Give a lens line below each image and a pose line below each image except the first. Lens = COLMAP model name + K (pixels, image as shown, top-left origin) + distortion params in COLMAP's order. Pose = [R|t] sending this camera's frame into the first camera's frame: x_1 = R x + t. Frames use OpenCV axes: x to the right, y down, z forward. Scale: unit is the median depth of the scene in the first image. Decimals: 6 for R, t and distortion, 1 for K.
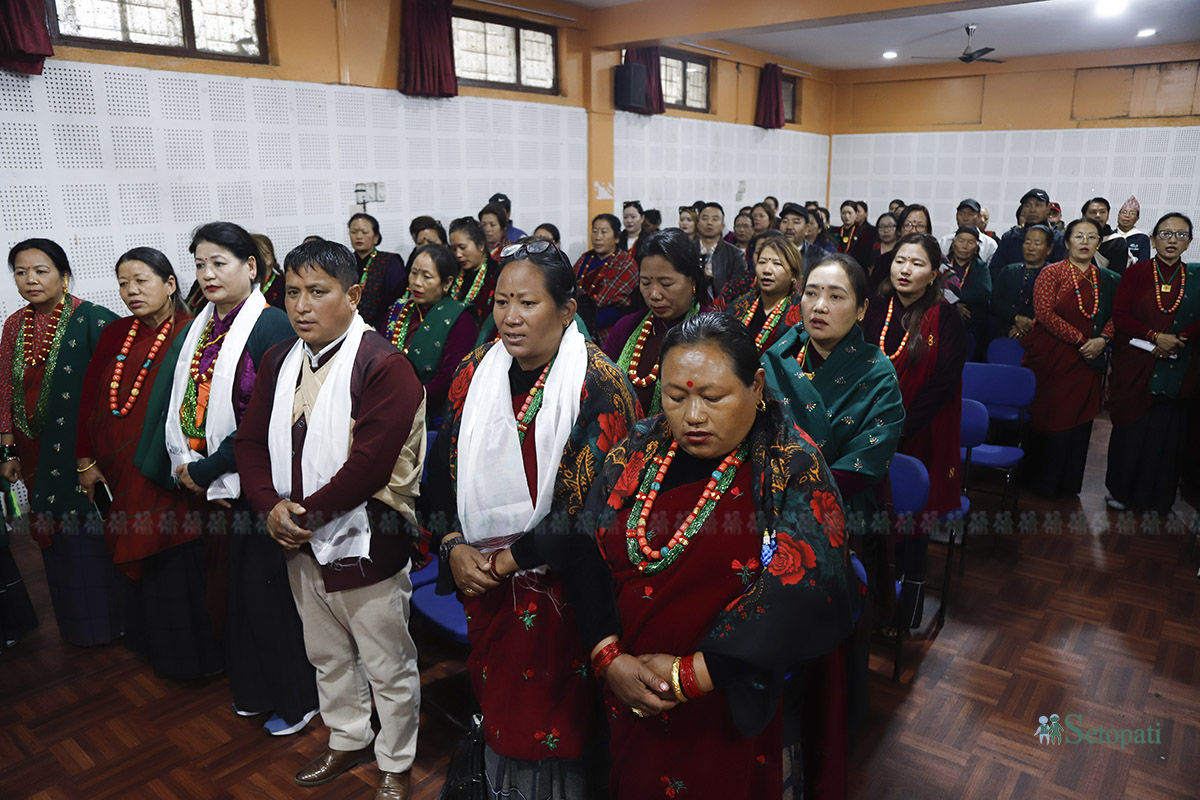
lens RADIAL K [[834.1, 0, 601.5], [0, 834.1, 403.5], [0, 0, 1]] dist [-0.102494, 0.050385]
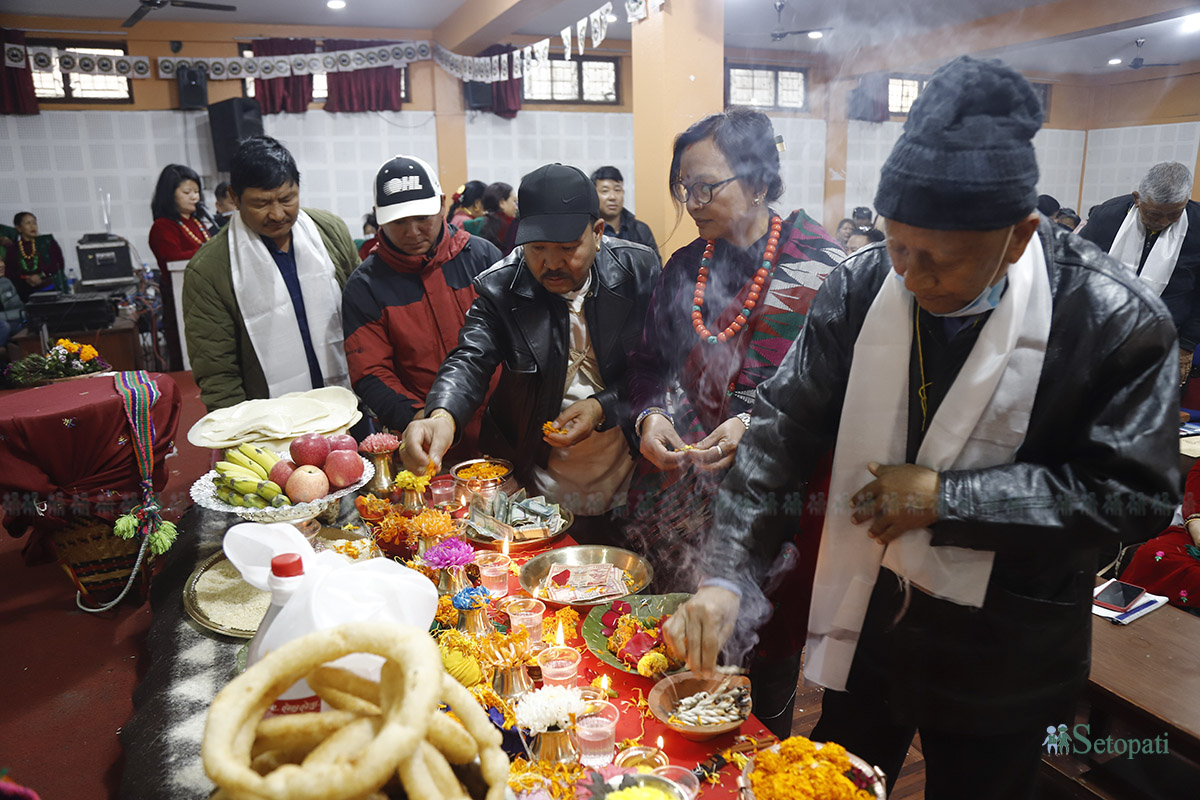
lens RADIAL K [[834.1, 0, 601.8], [0, 834.1, 421.5], [0, 0, 1]] dist [-0.102494, 0.050385]
pose [[0.882341, 0.114716, -0.456415, 0.369978], [-0.106683, 0.993344, 0.043431, 0.172715], [0.458360, 0.010371, 0.888706, -0.522204]]
